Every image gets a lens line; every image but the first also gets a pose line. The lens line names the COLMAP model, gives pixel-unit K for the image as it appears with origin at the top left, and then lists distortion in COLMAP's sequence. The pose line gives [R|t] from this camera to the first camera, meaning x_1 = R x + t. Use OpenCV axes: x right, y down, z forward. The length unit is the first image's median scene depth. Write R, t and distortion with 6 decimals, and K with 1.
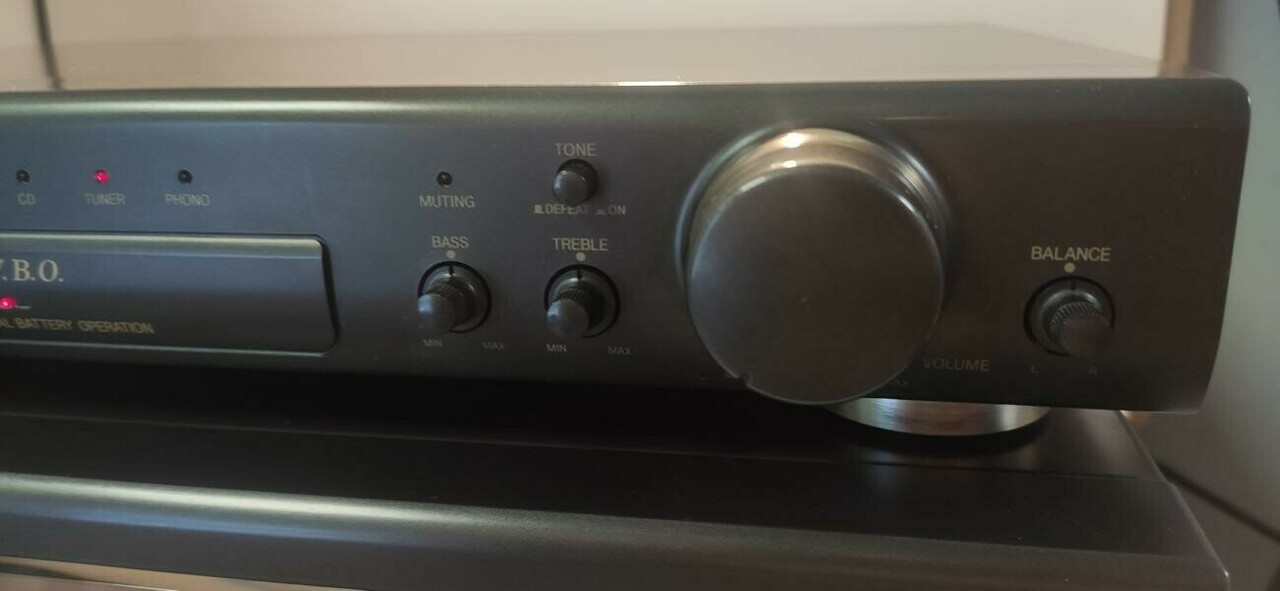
lens RADIAL K [[994.8, 0, 638.1], [0, 994.8, 280.0], [0, 0, 1]] dist [0.076366, -0.167070]
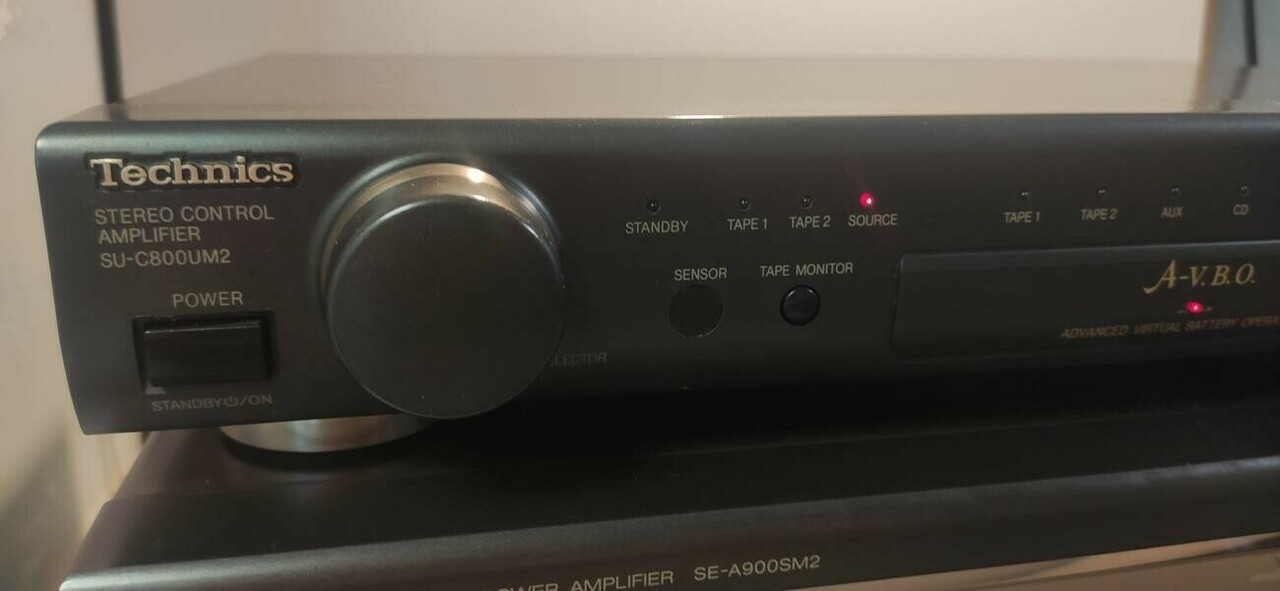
lens RADIAL K [[901.3, 0, 704.2], [0, 901.3, 296.2], [0, 0, 1]] dist [0.102038, -0.189227]
pose [[0.922145, -0.070696, 0.380330, -1.507549], [0.071538, 0.997366, 0.011942, -0.038965], [-0.380172, 0.016196, 0.924774, 0.286615]]
